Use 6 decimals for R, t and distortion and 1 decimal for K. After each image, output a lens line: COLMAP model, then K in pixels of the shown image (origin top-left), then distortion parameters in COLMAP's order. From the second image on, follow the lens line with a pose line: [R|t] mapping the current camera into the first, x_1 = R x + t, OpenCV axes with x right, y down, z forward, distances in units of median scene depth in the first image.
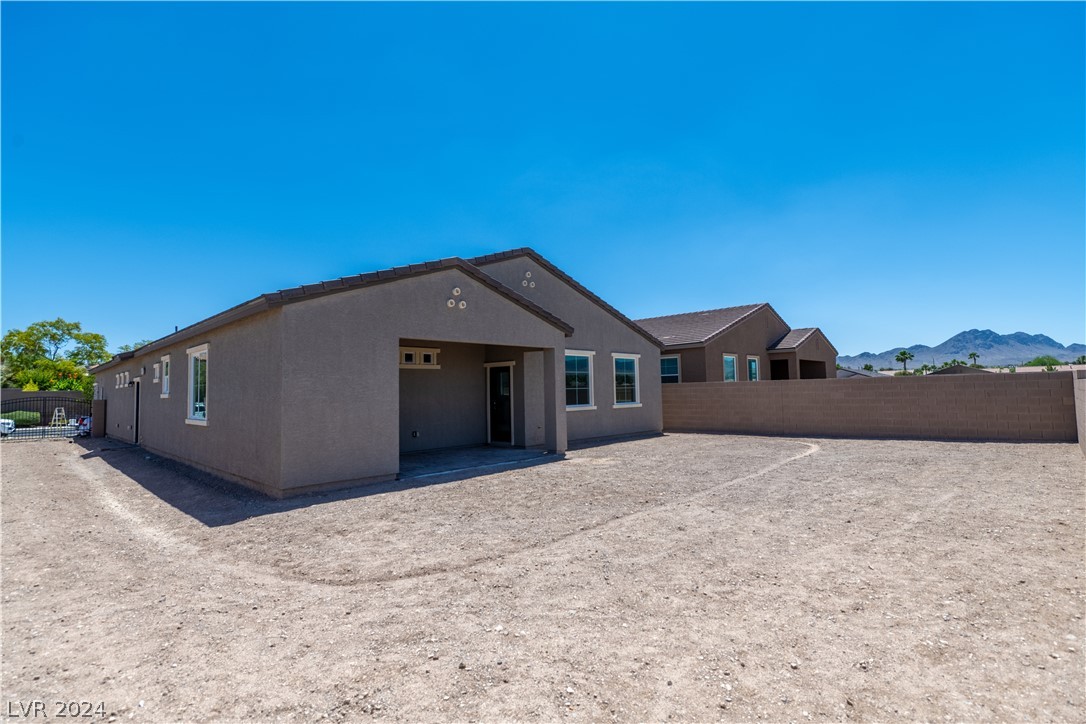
lens RADIAL K [[520.0, 0, 543.0], [0, 520.0, 362.0], [0, 0, 1]] dist [-0.002498, -0.000843]
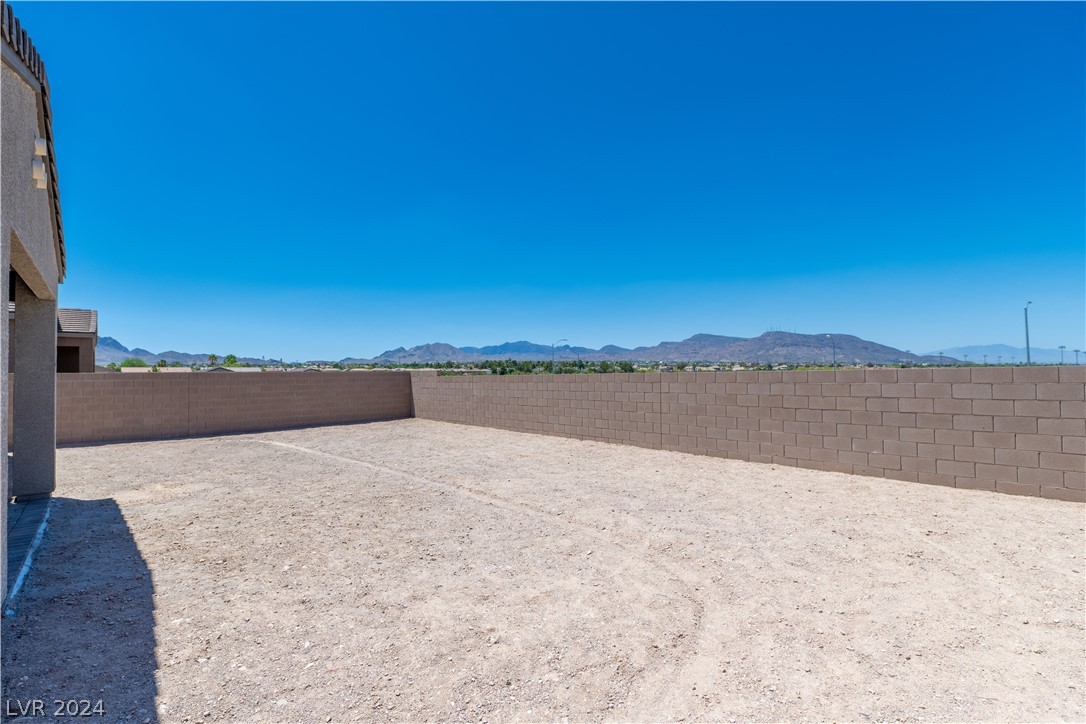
lens RADIAL K [[520.0, 0, 543.0], [0, 520.0, 362.0], [0, 0, 1]] dist [-0.002498, -0.000843]
pose [[0.084415, 0.045763, 0.995379, -0.490307], [-0.045834, 0.998066, -0.041999, 0.037242], [-0.995376, -0.042077, 0.086349, 0.477078]]
